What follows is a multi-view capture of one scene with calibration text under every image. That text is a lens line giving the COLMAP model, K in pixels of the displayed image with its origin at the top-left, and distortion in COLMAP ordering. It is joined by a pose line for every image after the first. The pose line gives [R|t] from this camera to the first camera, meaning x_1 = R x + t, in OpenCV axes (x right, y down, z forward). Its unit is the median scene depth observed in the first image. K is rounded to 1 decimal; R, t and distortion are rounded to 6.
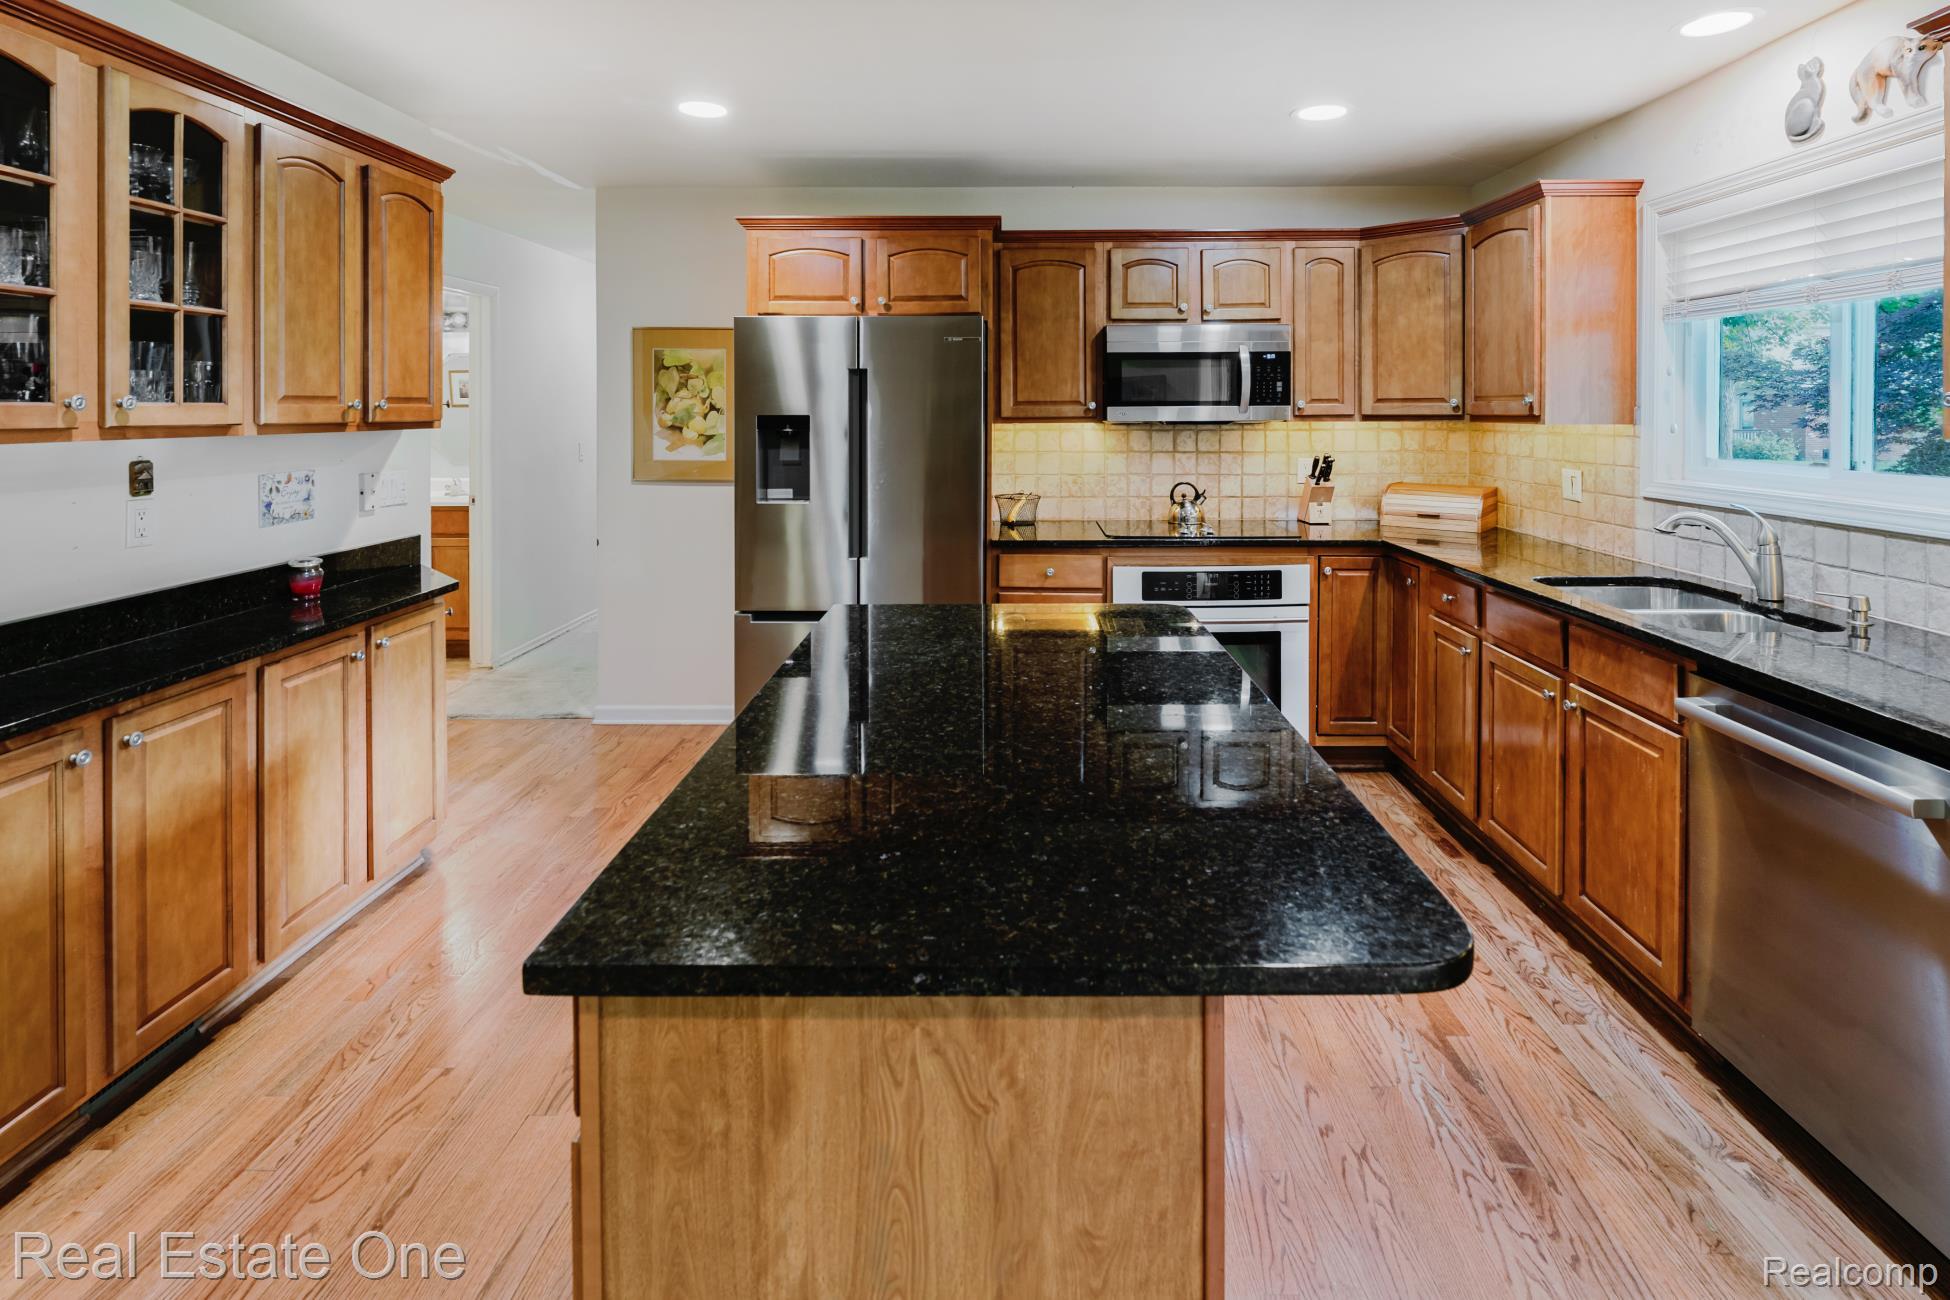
lens RADIAL K [[956.4, 0, 991.0], [0, 956.4, 420.0], [0, 0, 1]] dist [-0.000867, -0.000575]
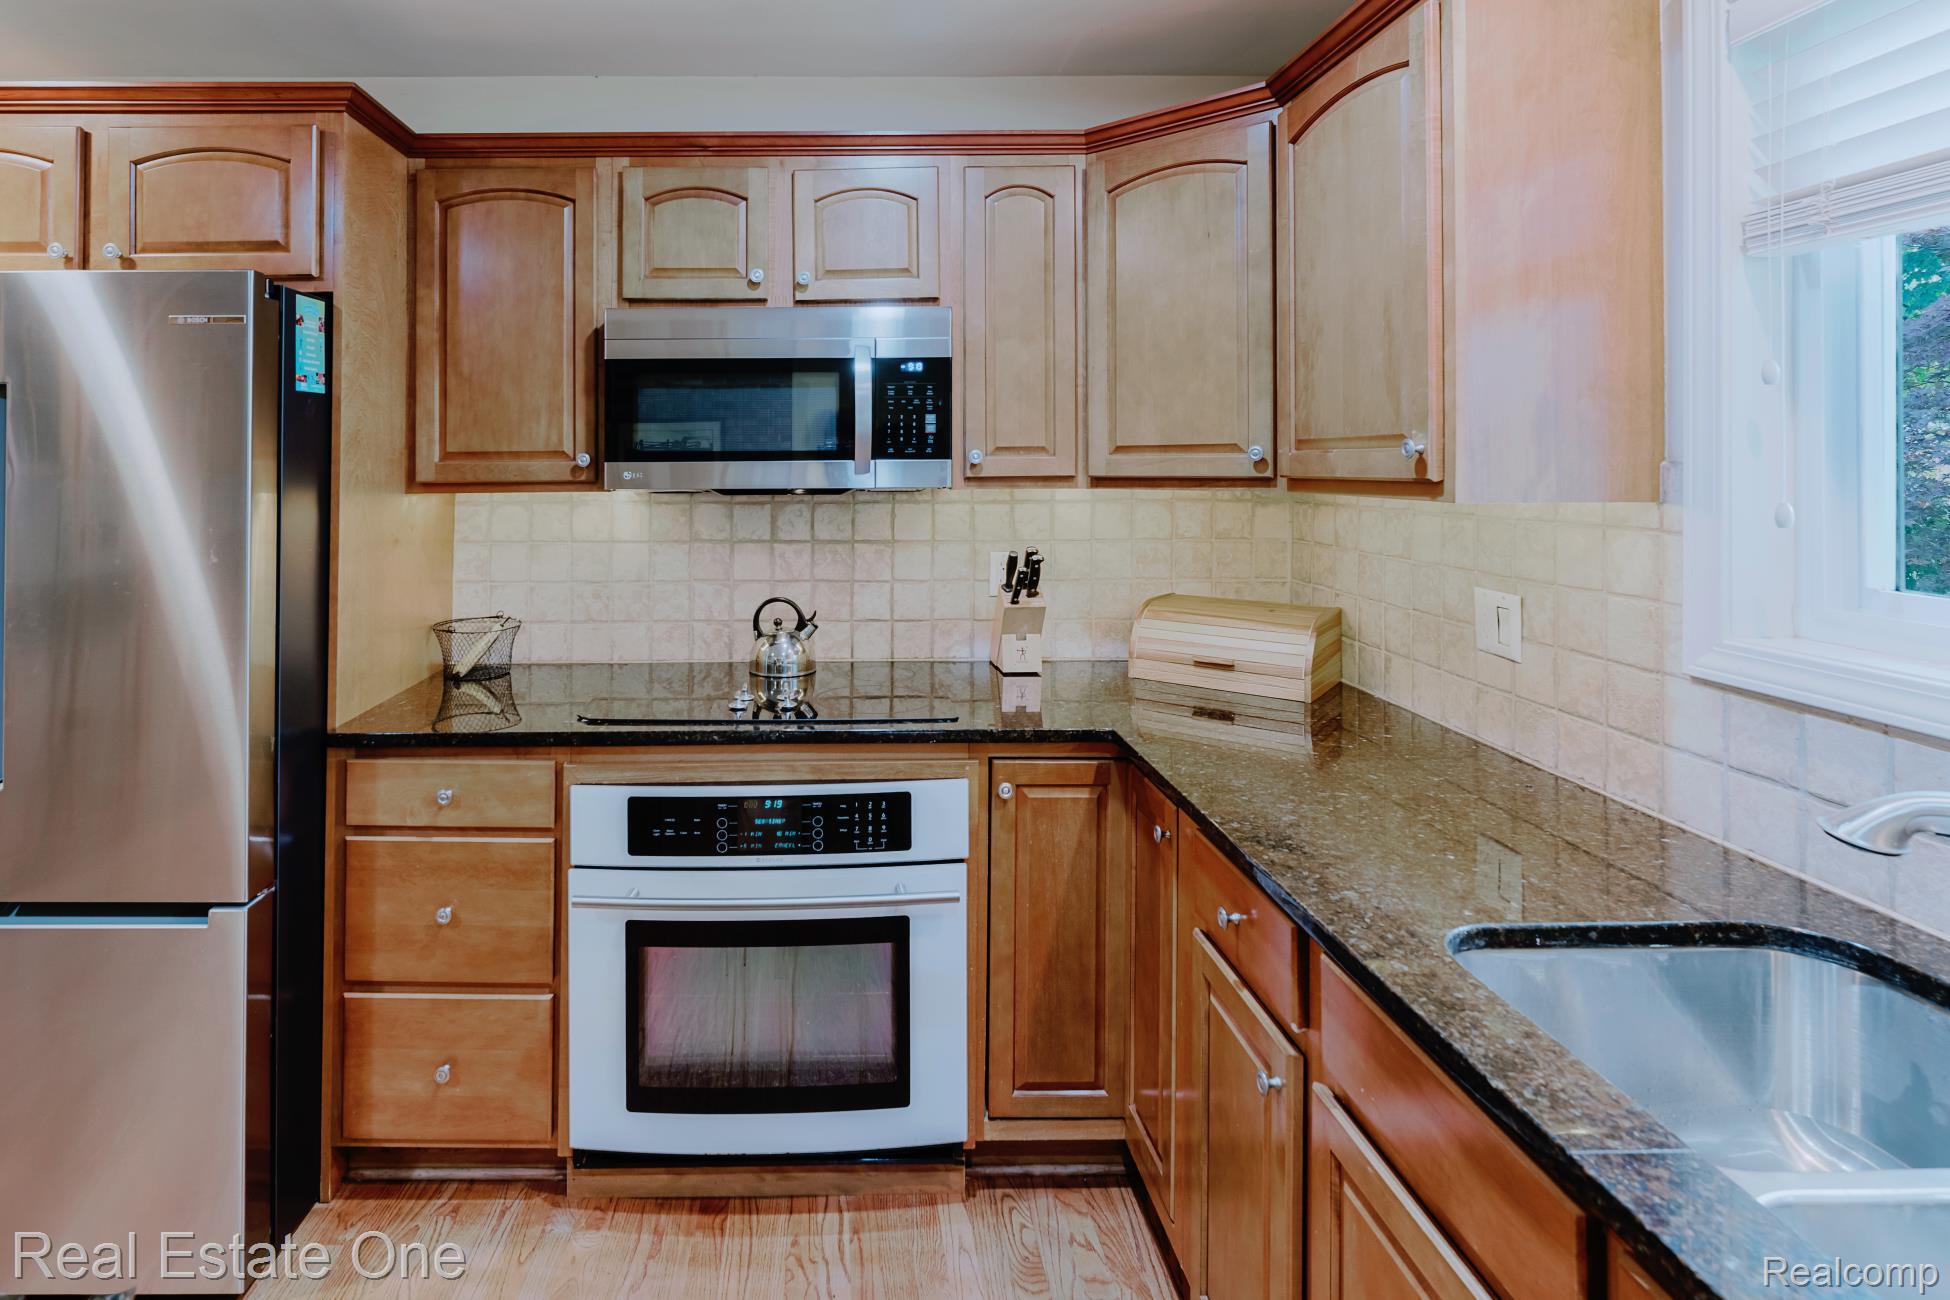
lens RADIAL K [[984.3, 0, 824.0], [0, 984.3, 462.5], [0, 0, 1]] dist [-0.002643, -0.000727]
pose [[0.999959, -0.001530, 0.008922, 0.248287], [0.001633, 0.999931, -0.011595, -0.007428], [-0.008904, 0.011609, 0.999893, 0.476702]]
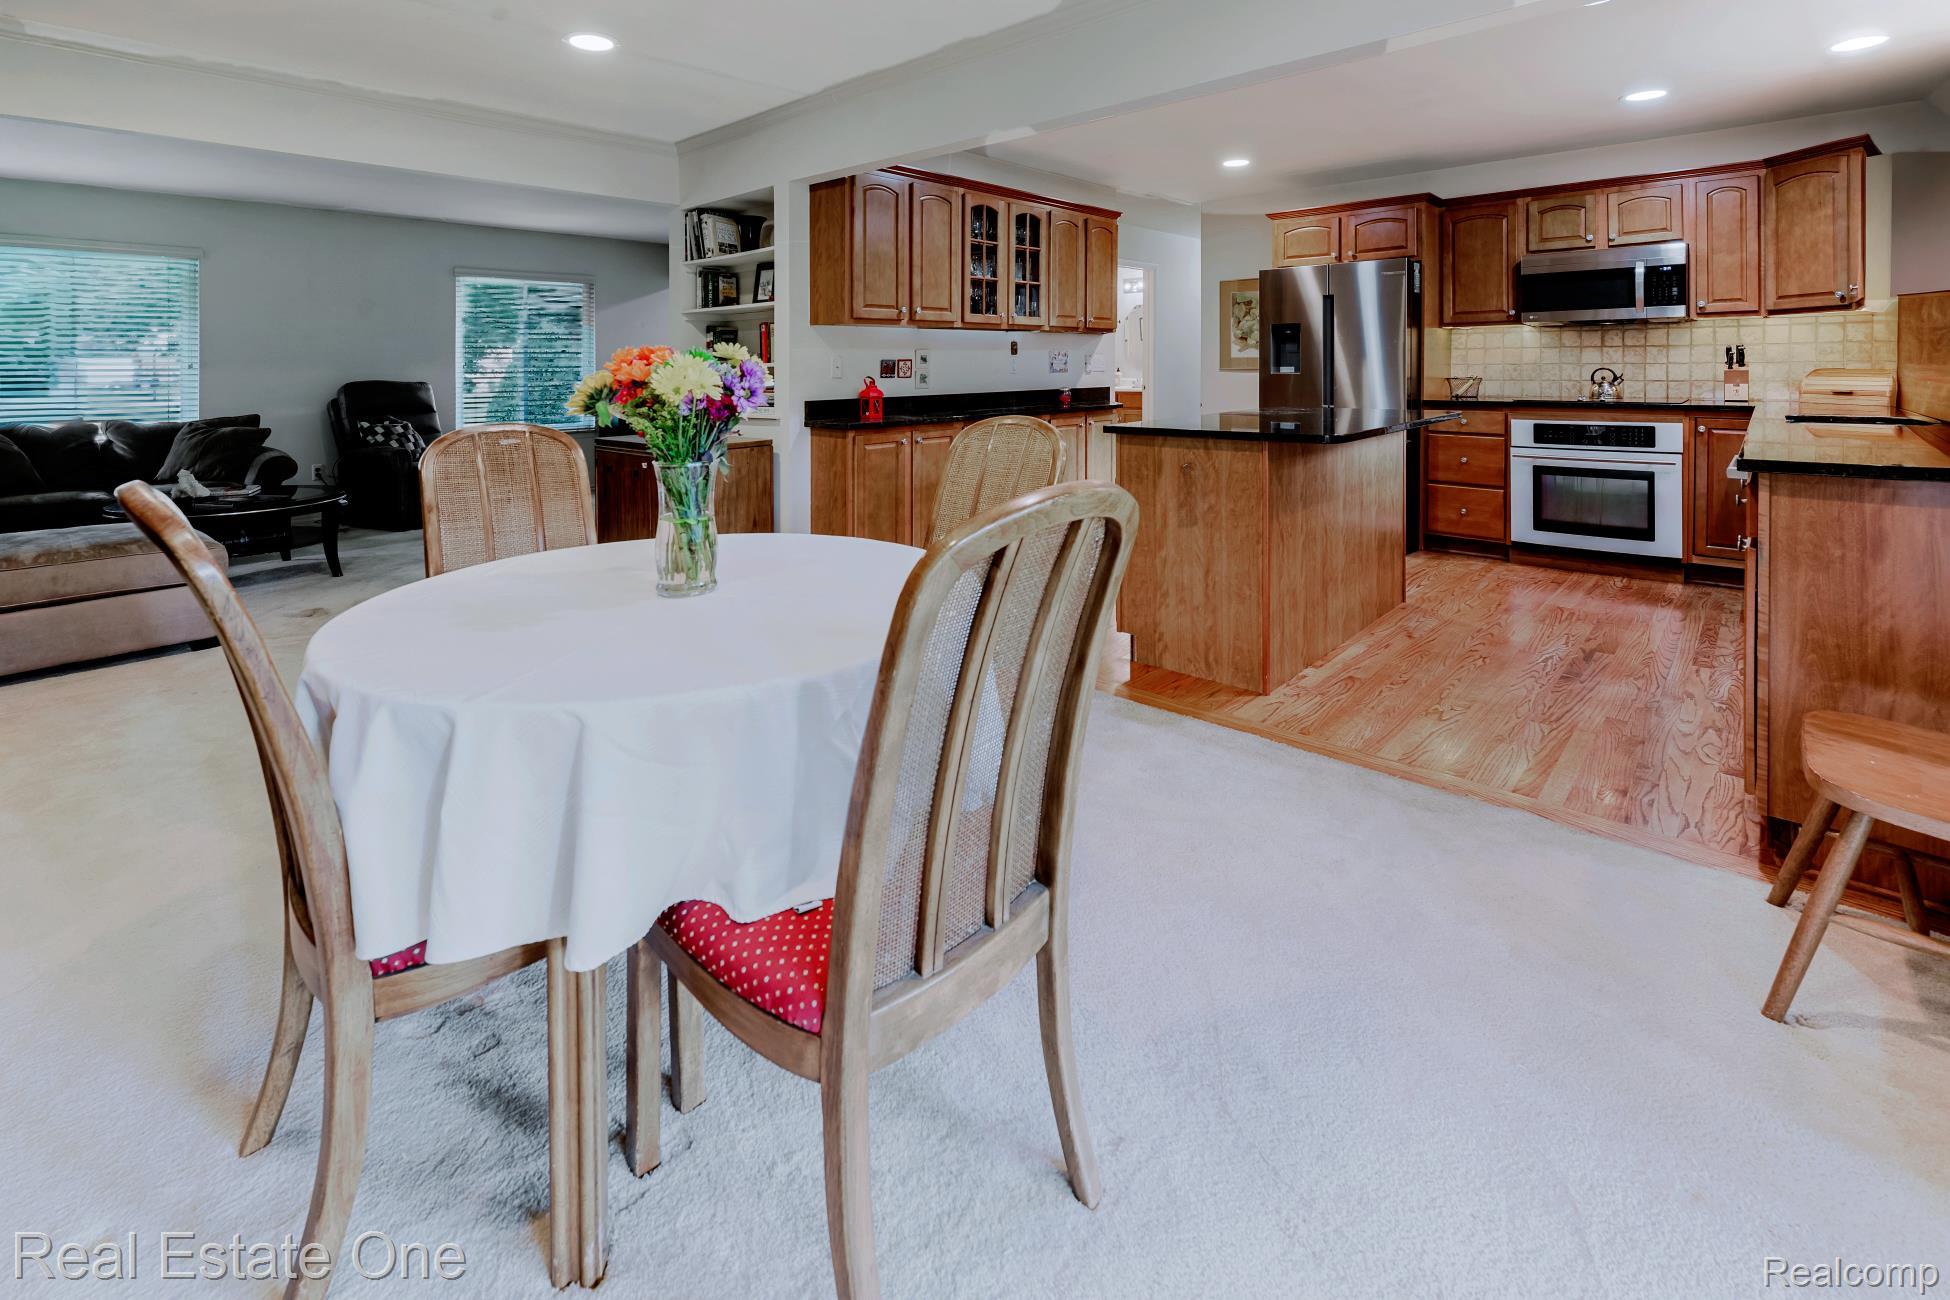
lens RADIAL K [[864.1, 0, 980.4], [0, 864.1, 368.2], [0, 0, 1]] dist [-0.000803, -0.000261]
pose [[0.746185, -0.003406, -0.665730, 0.394793], [0.000407, 0.999989, -0.004659, 0.078334], [0.665739, 0.003205, 0.746178, -0.529446]]
